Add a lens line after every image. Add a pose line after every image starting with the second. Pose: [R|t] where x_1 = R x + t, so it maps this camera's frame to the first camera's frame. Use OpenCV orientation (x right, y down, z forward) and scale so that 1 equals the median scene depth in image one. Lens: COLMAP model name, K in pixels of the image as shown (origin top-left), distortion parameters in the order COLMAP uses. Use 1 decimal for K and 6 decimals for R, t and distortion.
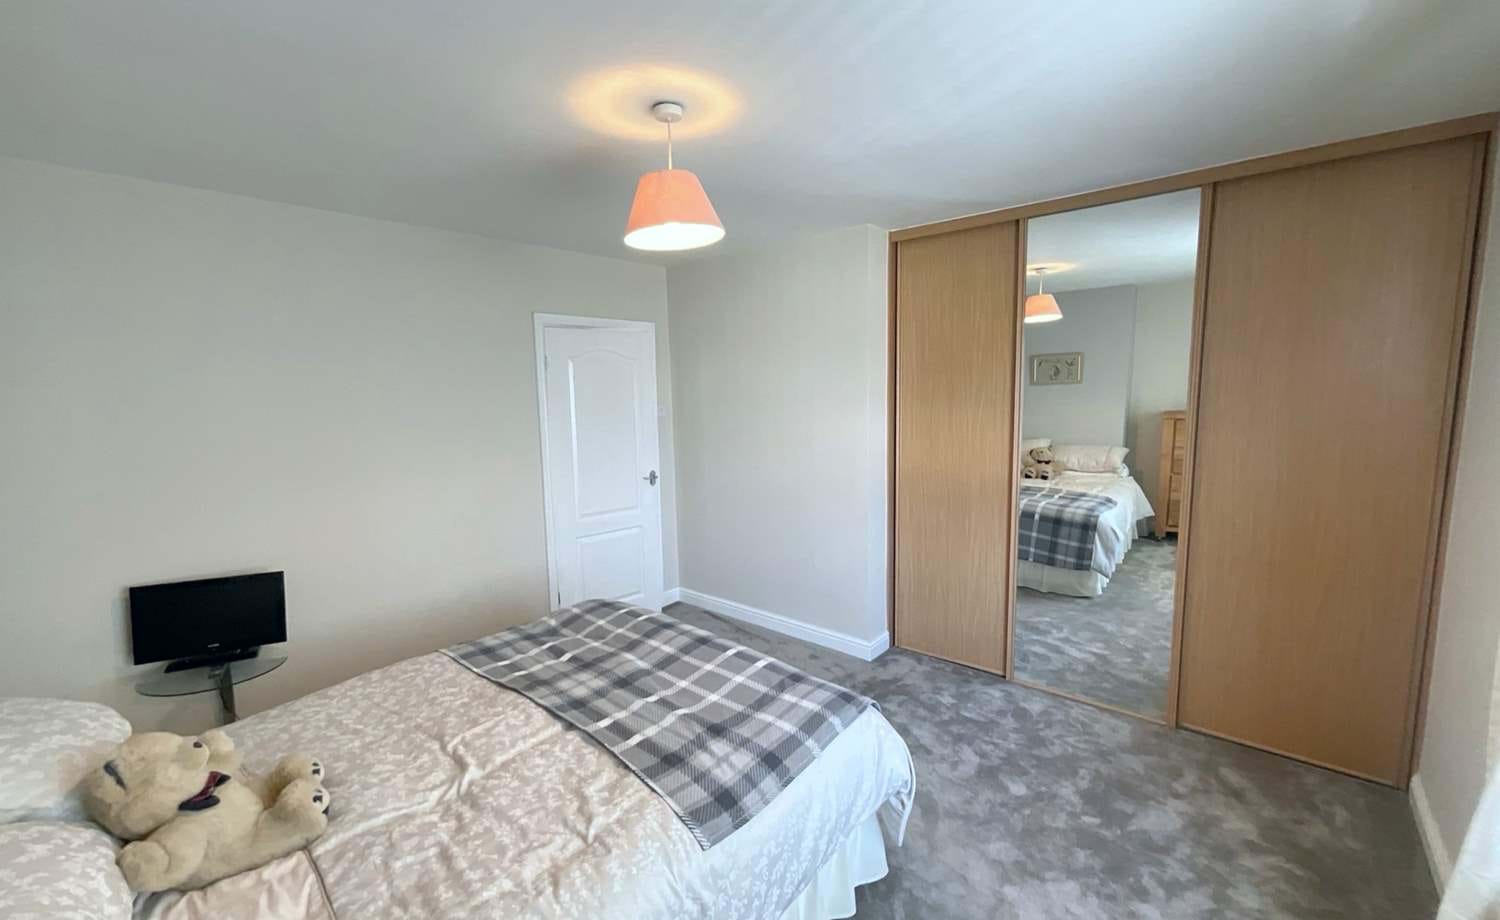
lens RADIAL K [[607.9, 0, 747.8], [0, 607.9, 459.2], [0, 0, 1]] dist [-0.001315, -0.000568]
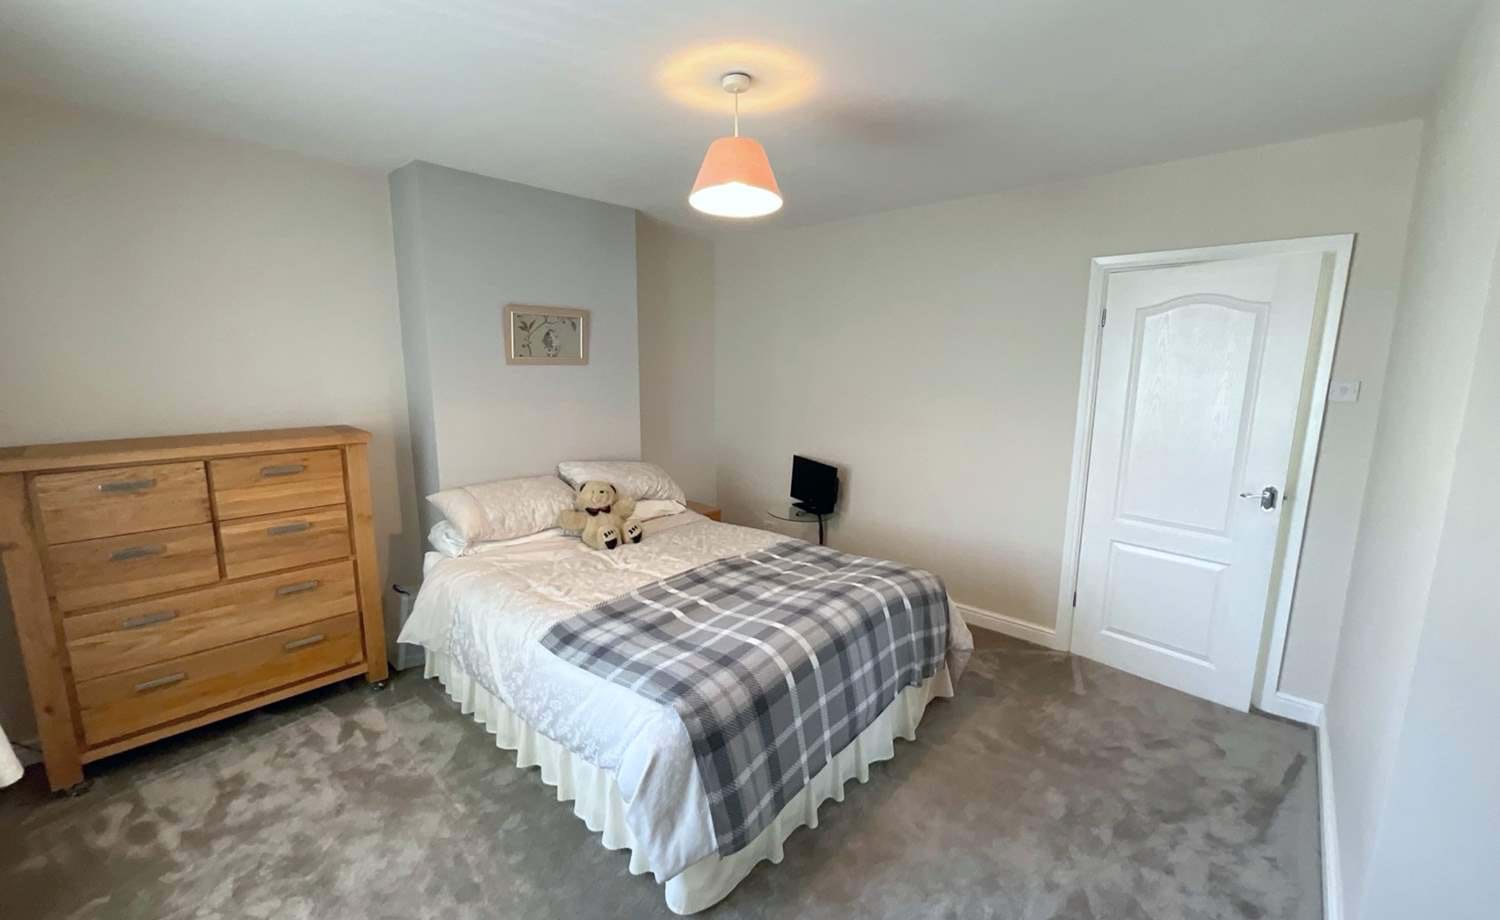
lens RADIAL K [[607.9, 0, 747.8], [0, 607.9, 463.8], [0, 0, 1]] dist [-0.001315, -0.000568]
pose [[-0.010067, 0.191171, -0.981505, 0.952021], [-0.128738, 0.973138, 0.190862, -0.112761], [0.991627, 0.128279, 0.014814, 1.014573]]
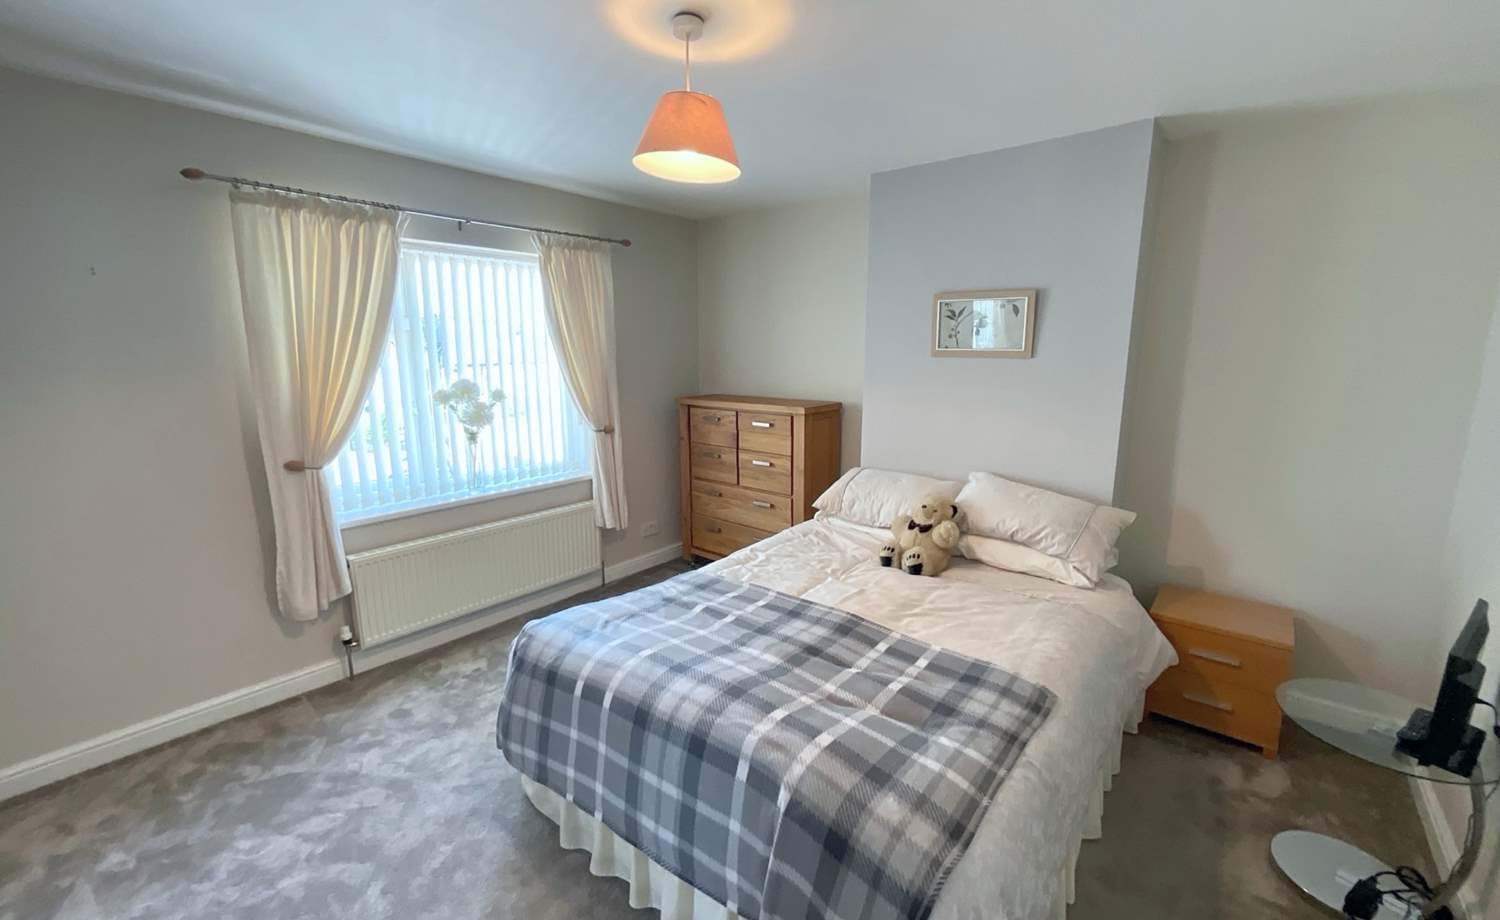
lens RADIAL K [[607.9, 0, 749.9], [0, 607.9, 462.5], [0, 0, 1]] dist [-0.001315, -0.000568]
pose [[-0.999202, 0.025819, -0.030487, -0.170485], [0.015299, 0.952228, 0.305006, -0.202462], [0.036906, 0.304296, -0.951862, 1.921351]]
